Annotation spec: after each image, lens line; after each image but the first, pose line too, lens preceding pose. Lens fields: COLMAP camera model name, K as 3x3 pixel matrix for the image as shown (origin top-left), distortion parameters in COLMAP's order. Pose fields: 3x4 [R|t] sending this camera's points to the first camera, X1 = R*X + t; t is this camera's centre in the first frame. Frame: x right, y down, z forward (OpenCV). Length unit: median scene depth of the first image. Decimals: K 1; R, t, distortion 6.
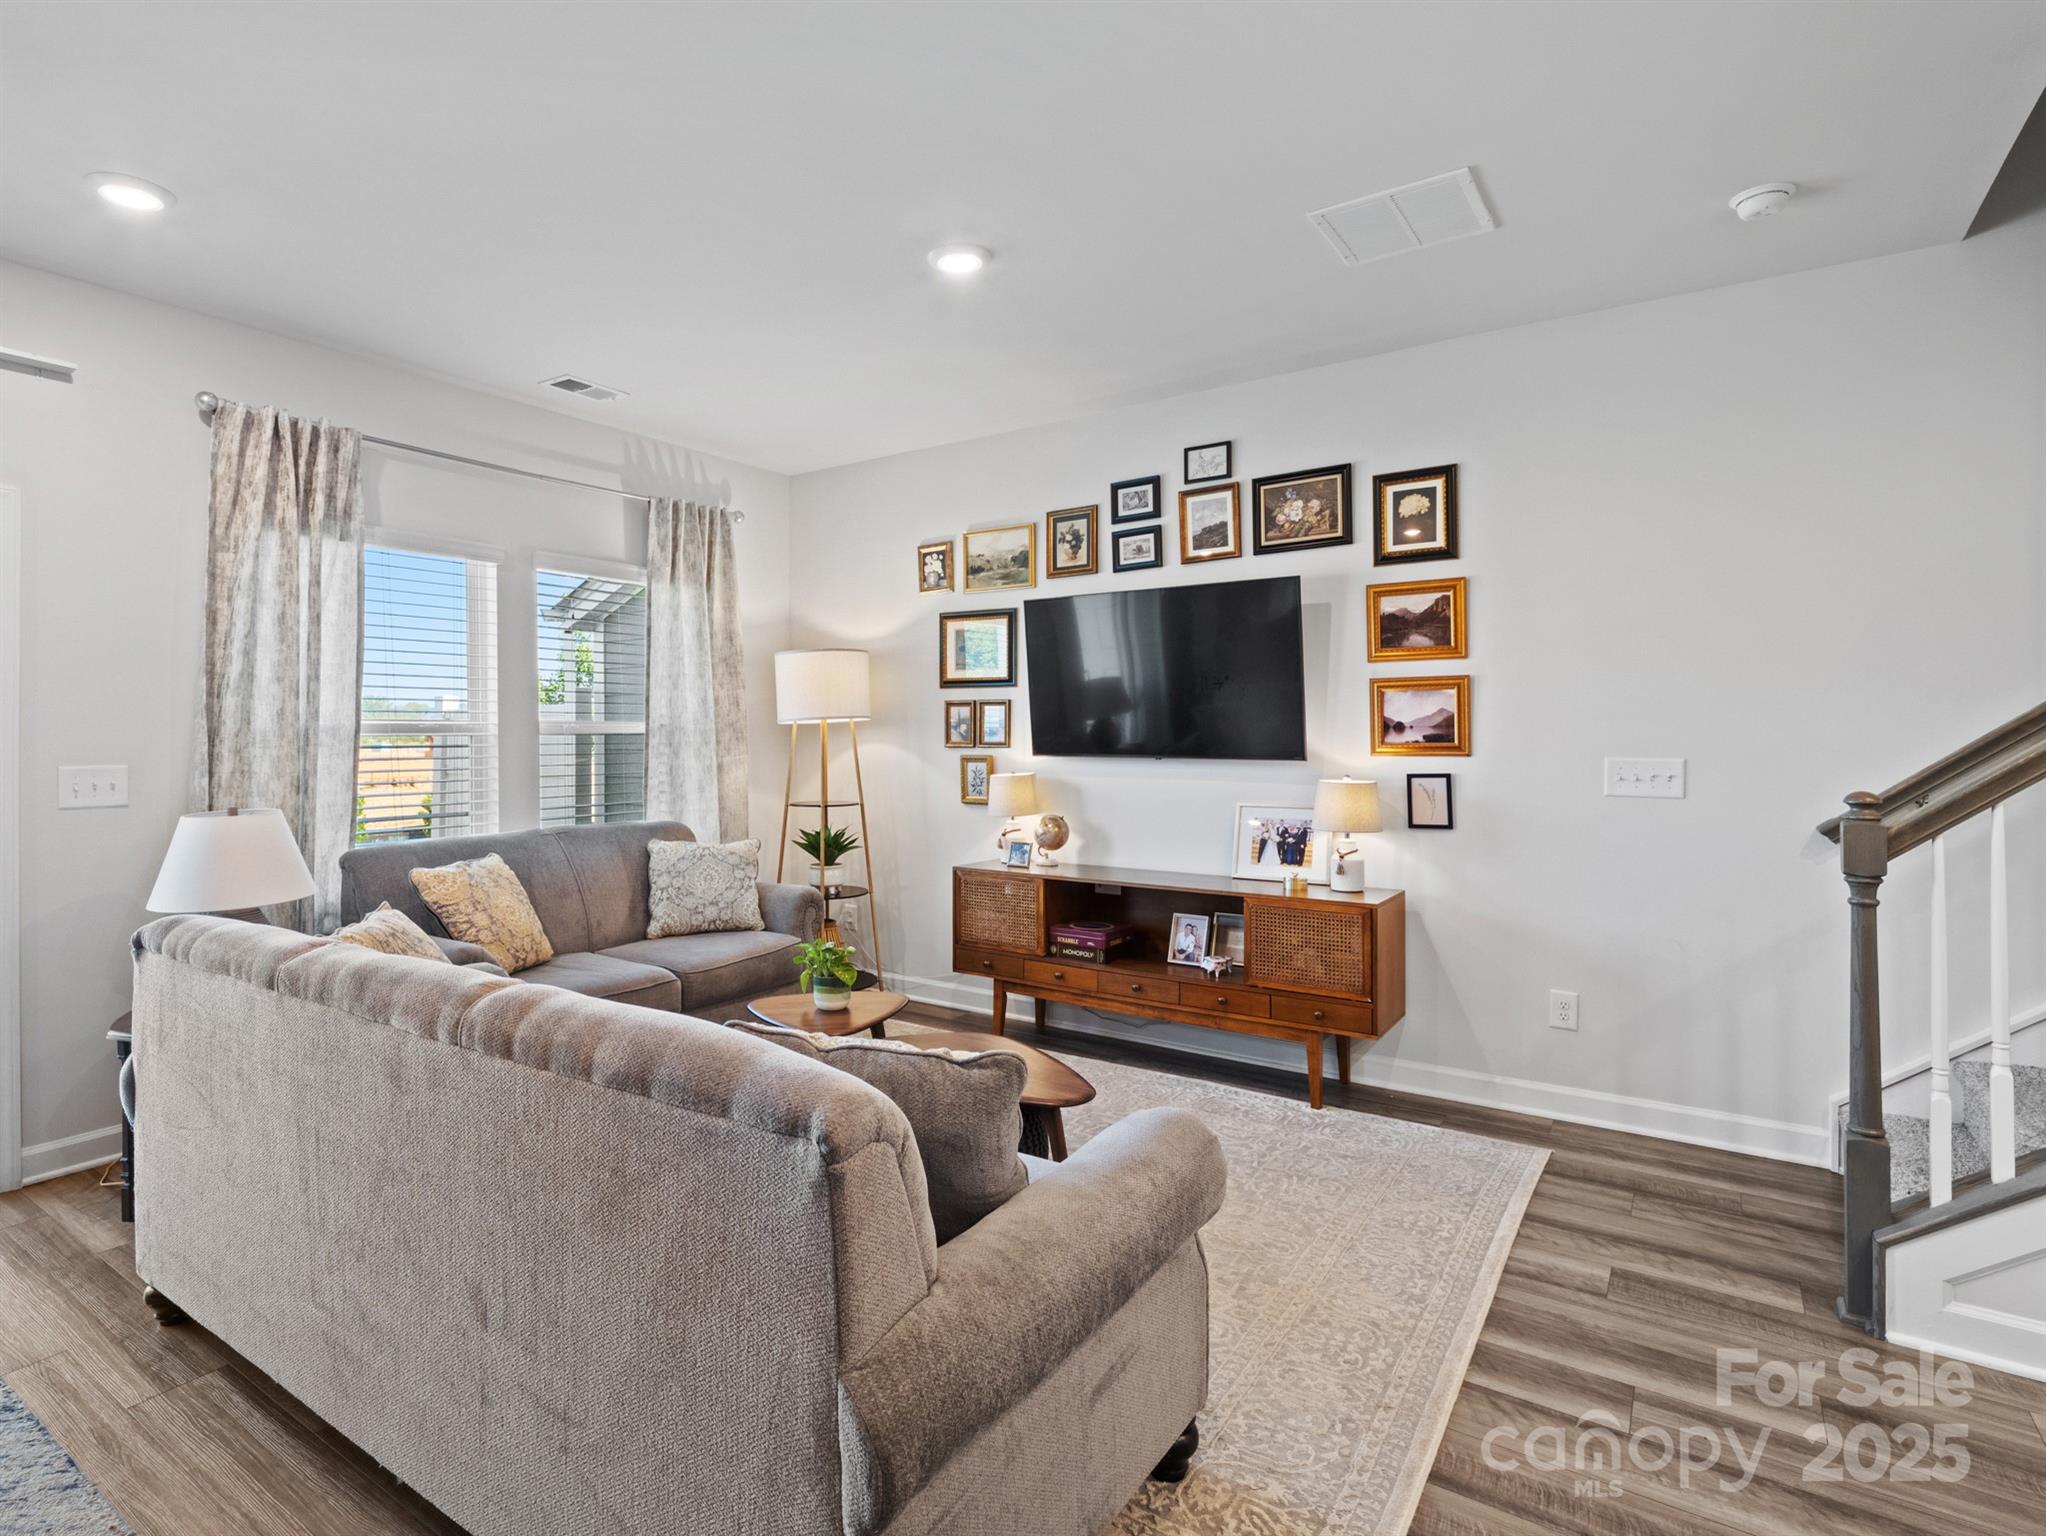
lens RADIAL K [[1059.7, 0, 937.1], [0, 1059.7, 732.7], [0, 0, 1]] dist [0.027955, -0.003717]
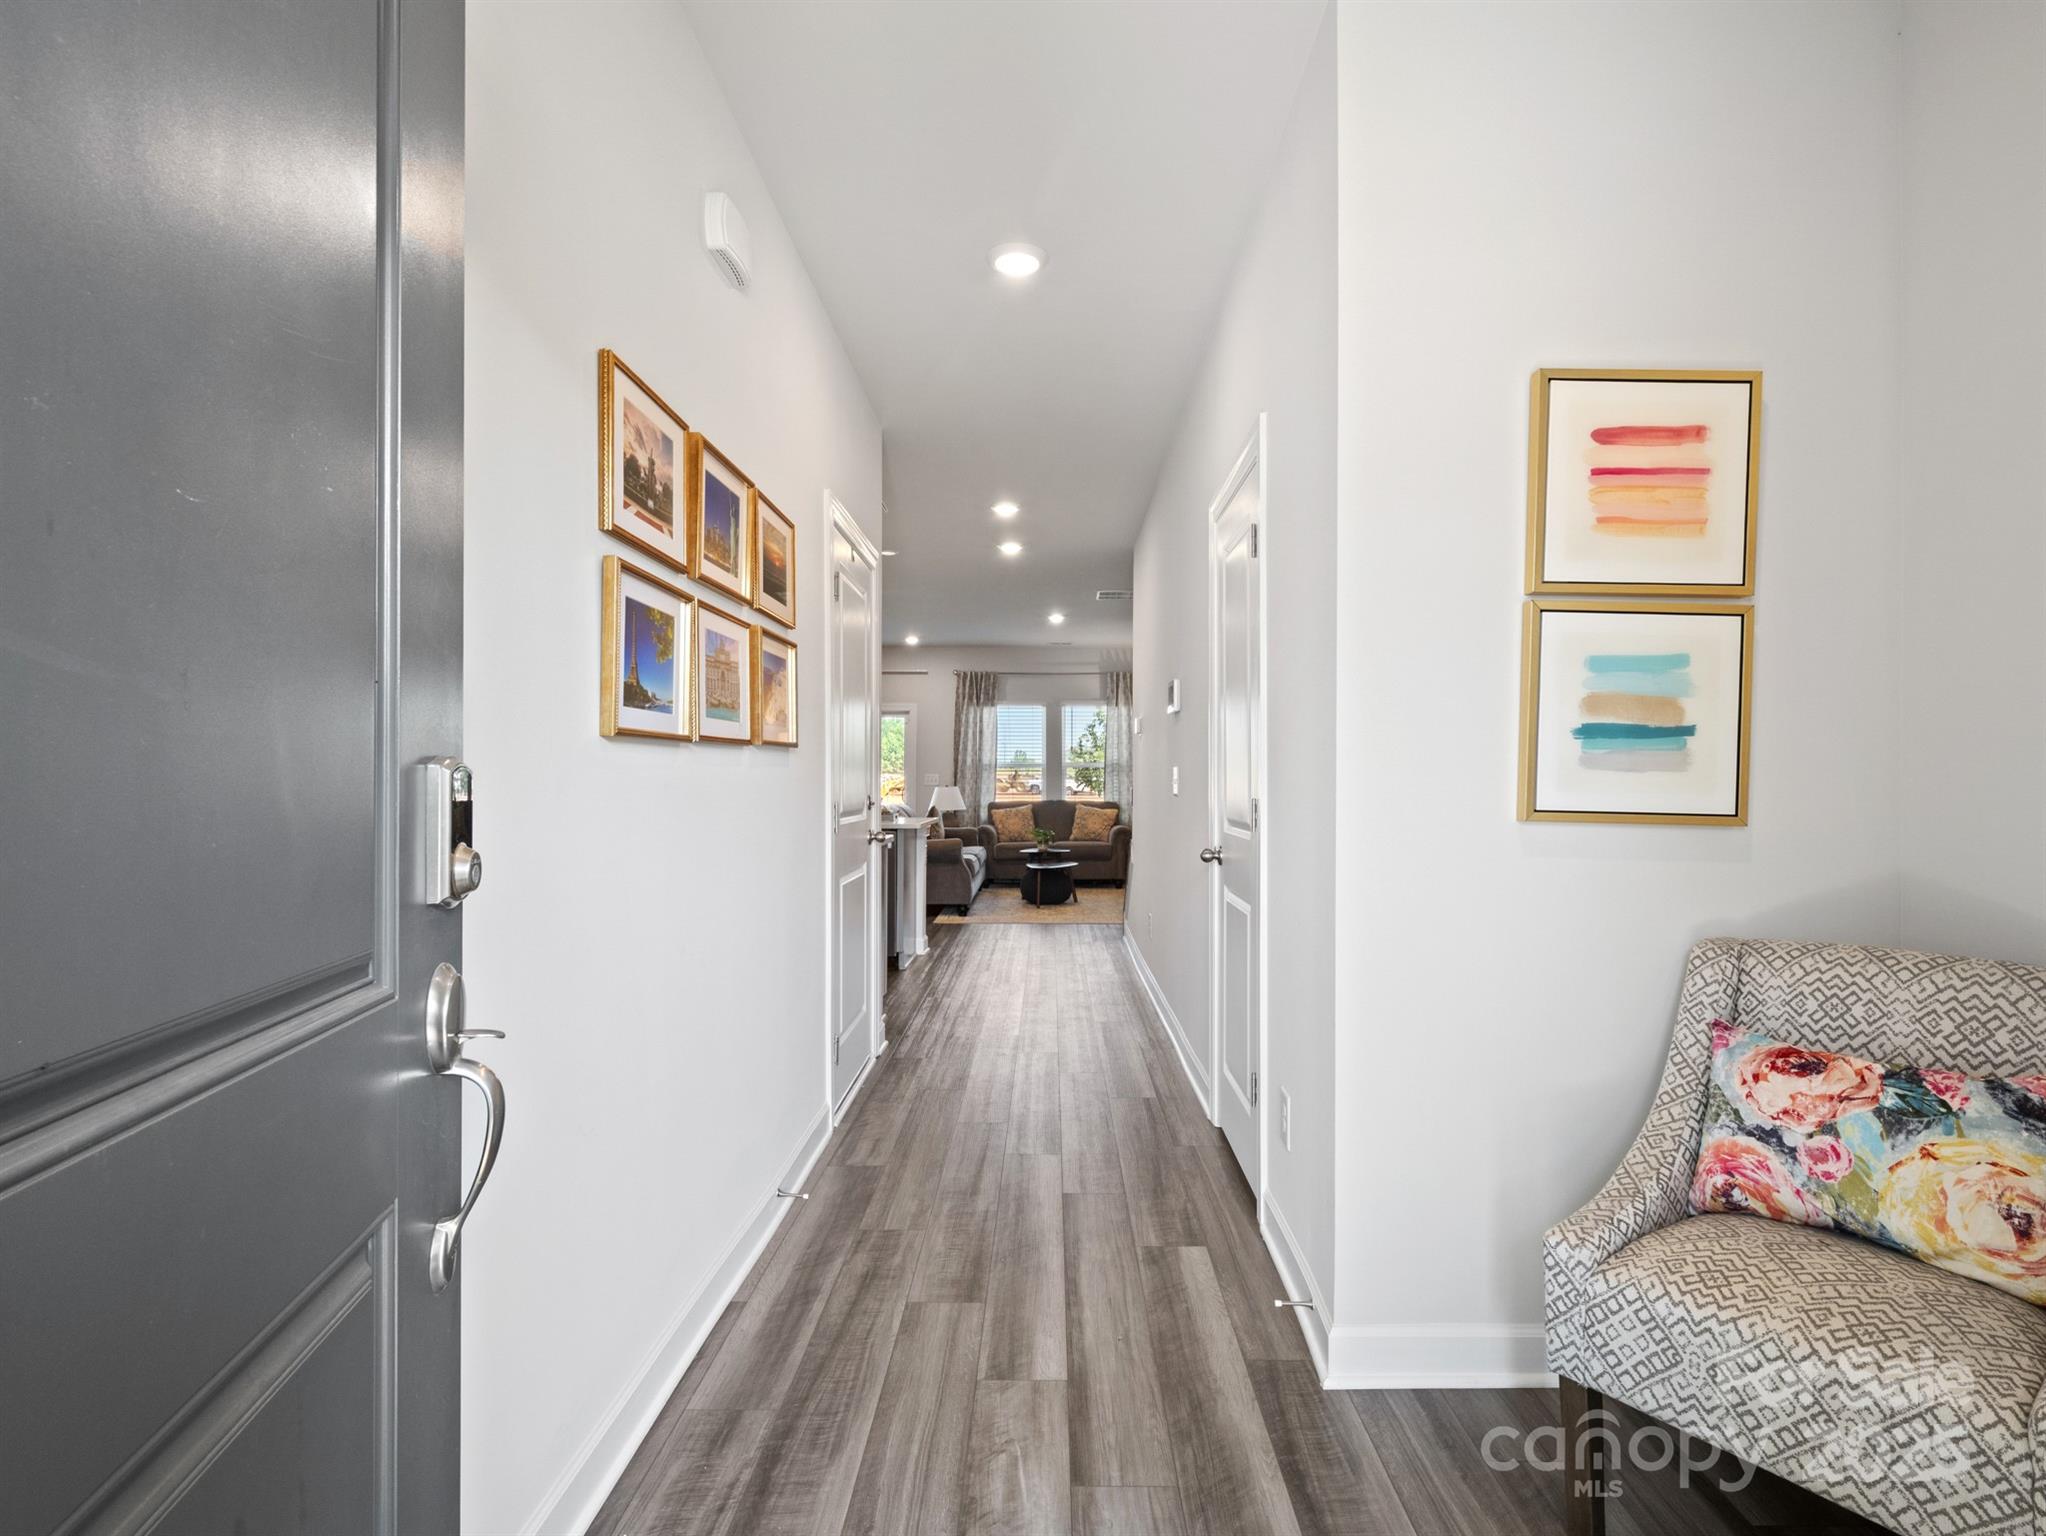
lens RADIAL K [[987.2, 0, 1018.7], [0, 987.2, 788.8], [0, 0, 1]] dist [-0.002383, -0.001801]
pose [[0.565739, 0.012852, -0.824484, 1.936565], [-0.002120, 0.999898, 0.014131, 0.026569], [0.824582, -0.006247, 0.565708, -0.621513]]
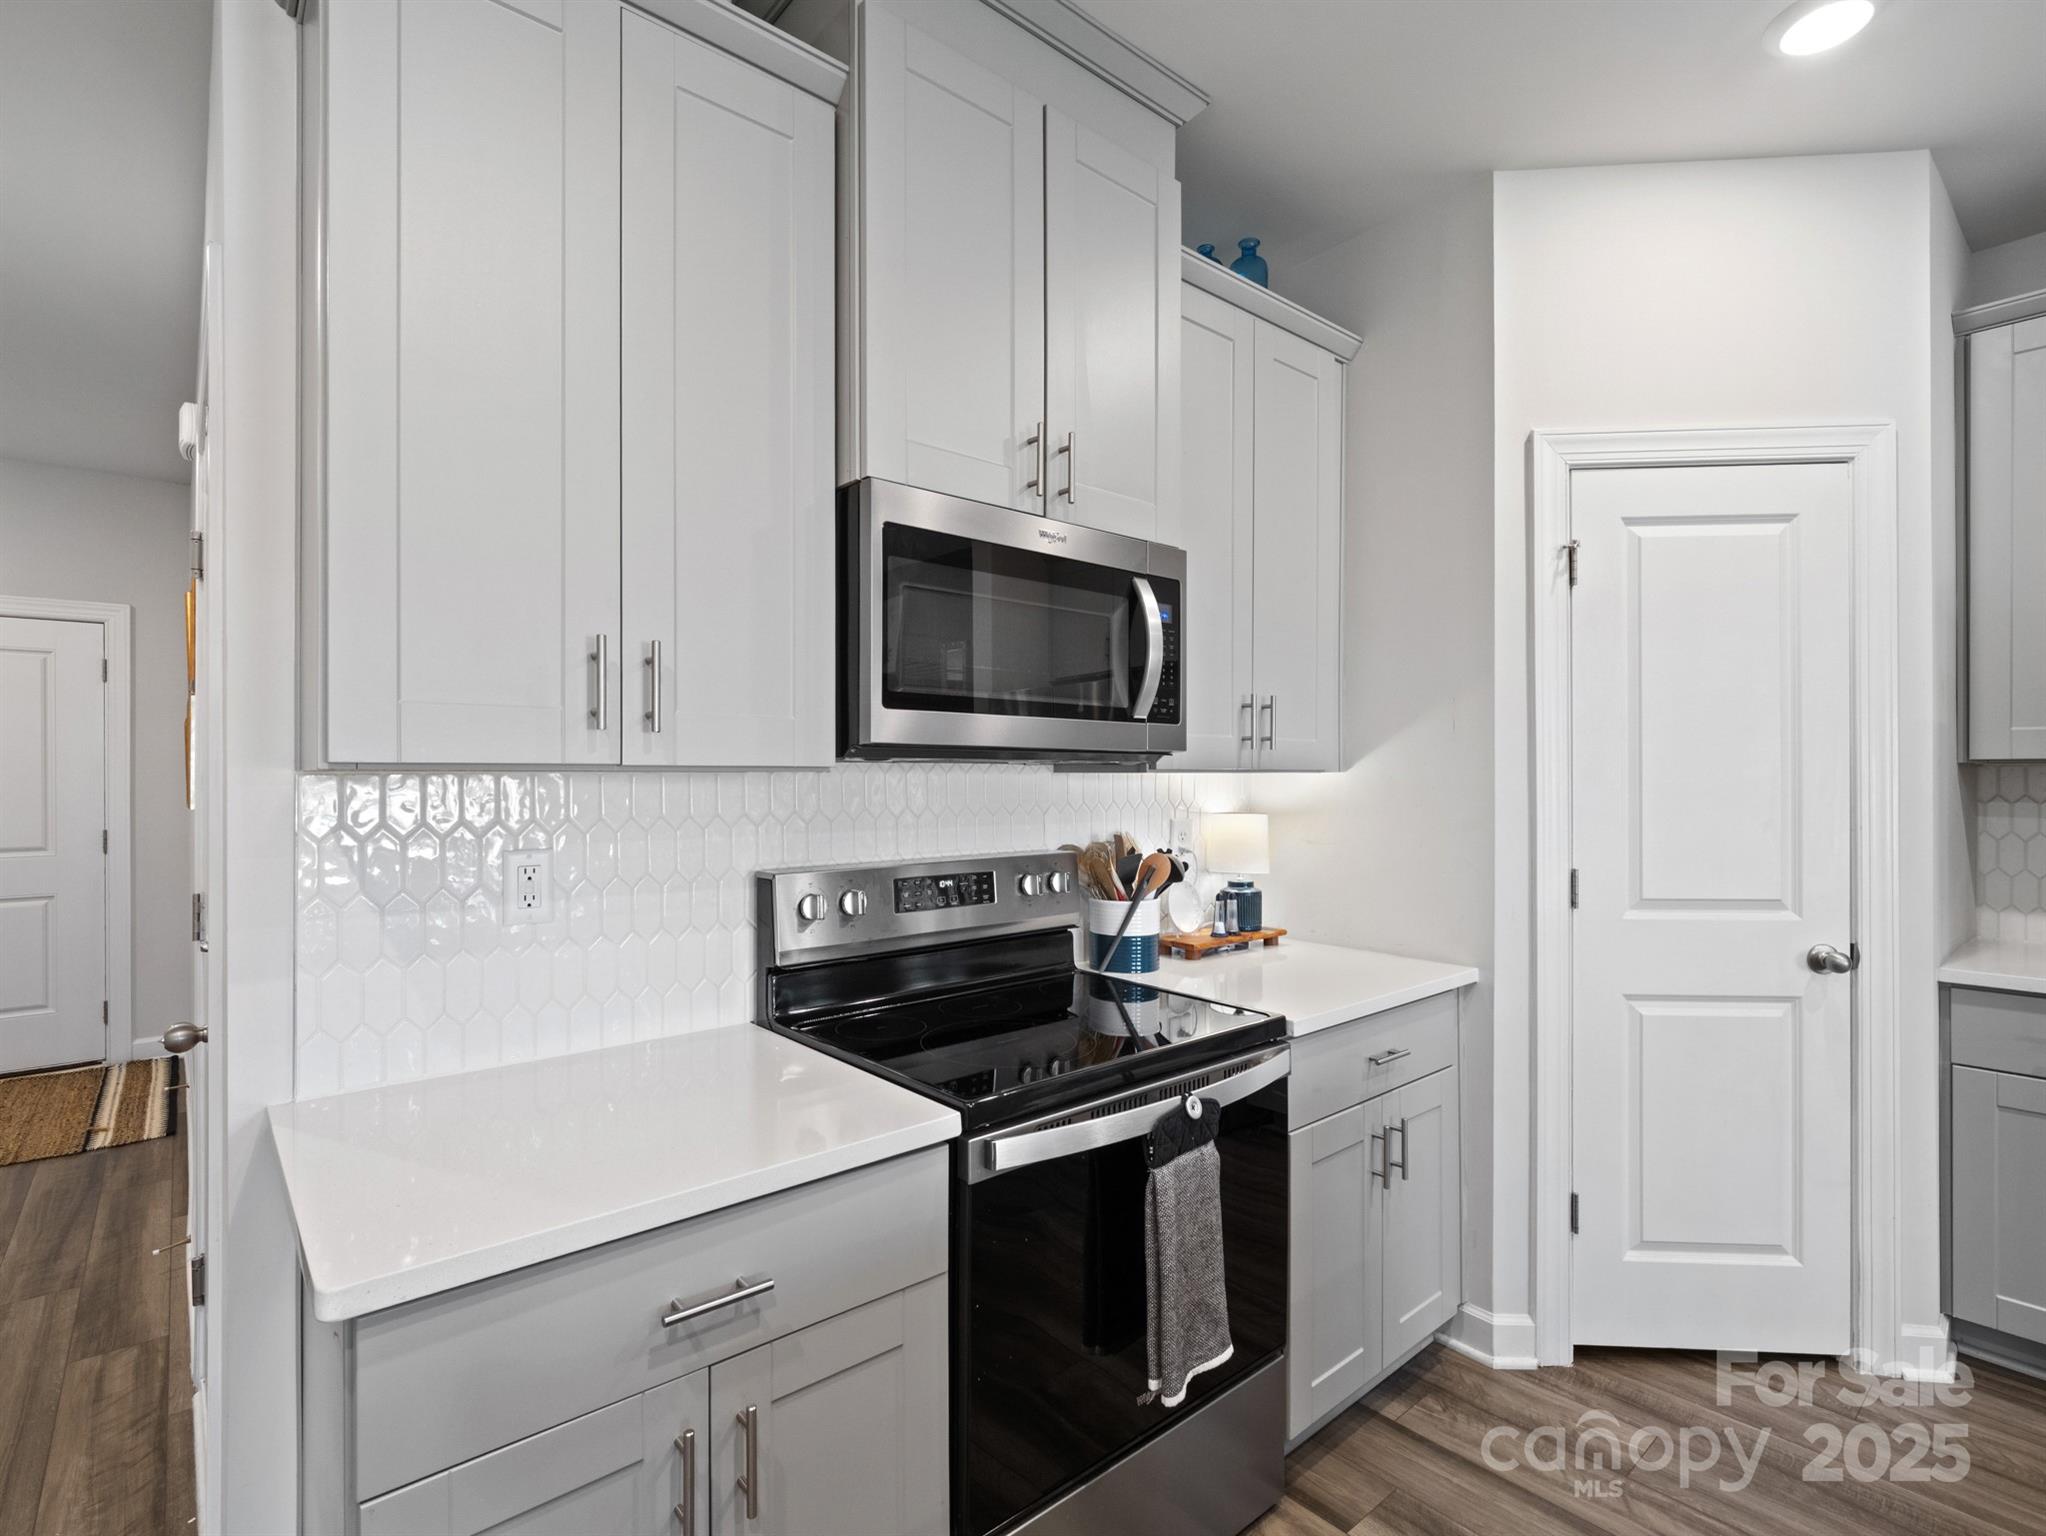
lens RADIAL K [[987.2, 0, 992.8], [0, 987.2, 774.4], [0, 0, 1]] dist [-0.002383, -0.001801]
pose [[-0.969046, 0.007606, 0.246763, 0.614140], [0.007898, 0.999969, 0.000192, -0.006995], [-0.246754, 0.002135, -0.969076, 0.127879]]
